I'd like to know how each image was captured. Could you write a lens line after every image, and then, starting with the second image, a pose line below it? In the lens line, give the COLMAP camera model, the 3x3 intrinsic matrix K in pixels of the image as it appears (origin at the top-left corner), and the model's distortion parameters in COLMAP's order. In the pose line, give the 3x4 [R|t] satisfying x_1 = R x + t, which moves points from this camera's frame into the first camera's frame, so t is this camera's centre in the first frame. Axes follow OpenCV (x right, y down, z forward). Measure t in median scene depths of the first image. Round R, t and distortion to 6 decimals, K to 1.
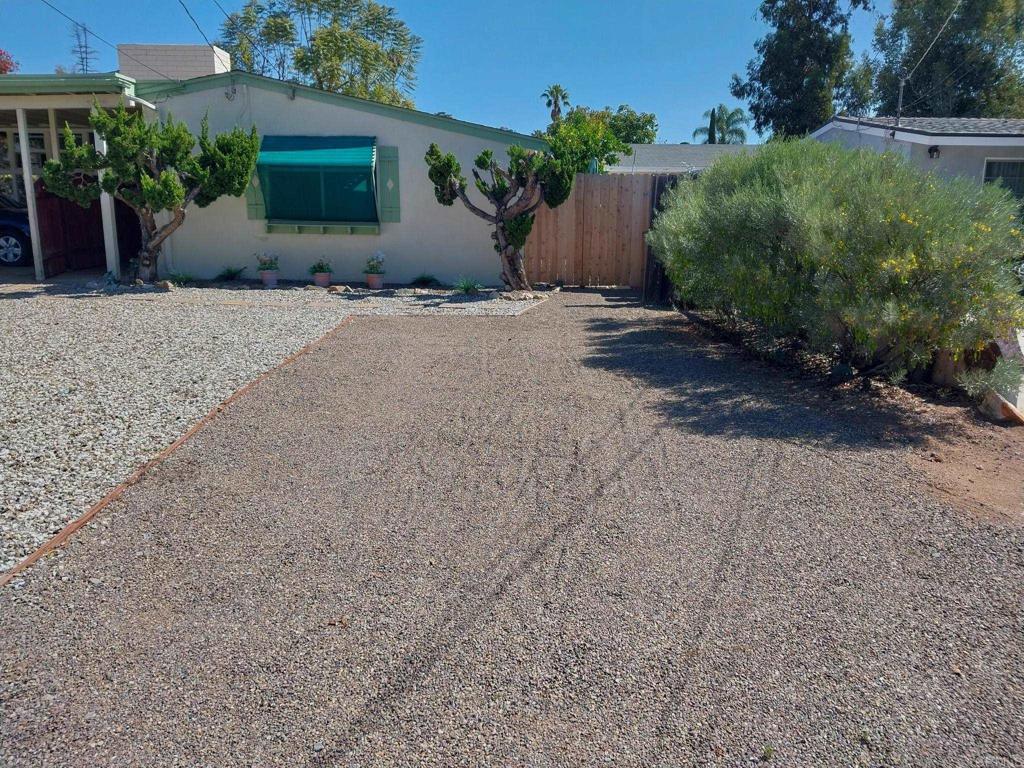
lens RADIAL K [[798.5, 0, 512.0], [0, 798.5, 384.0], [0, 0, 1]] dist [0.014557, 0.004678]
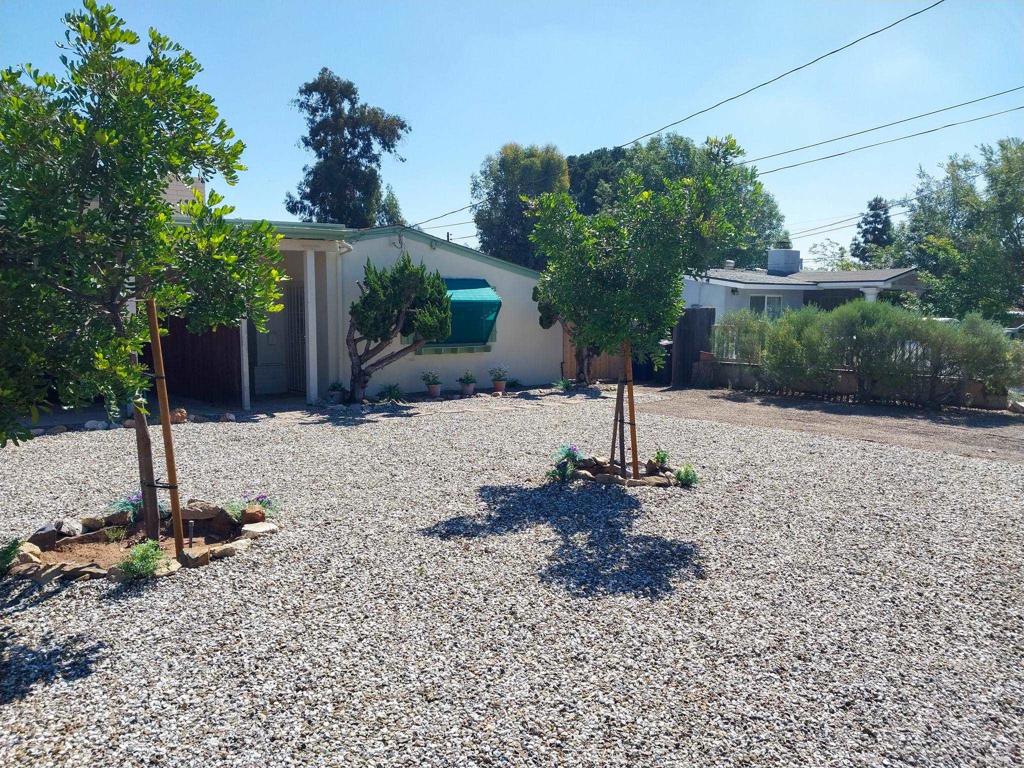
lens RADIAL K [[798.5, 0, 512.0], [0, 798.5, 384.0], [0, 0, 1]] dist [0.014557, 0.004678]
pose [[0.753751, -0.071719, 0.653235, -0.984332], [0.146530, 0.987344, -0.060676, -0.052665], [-0.640615, 0.141453, 0.754720, 0.015537]]
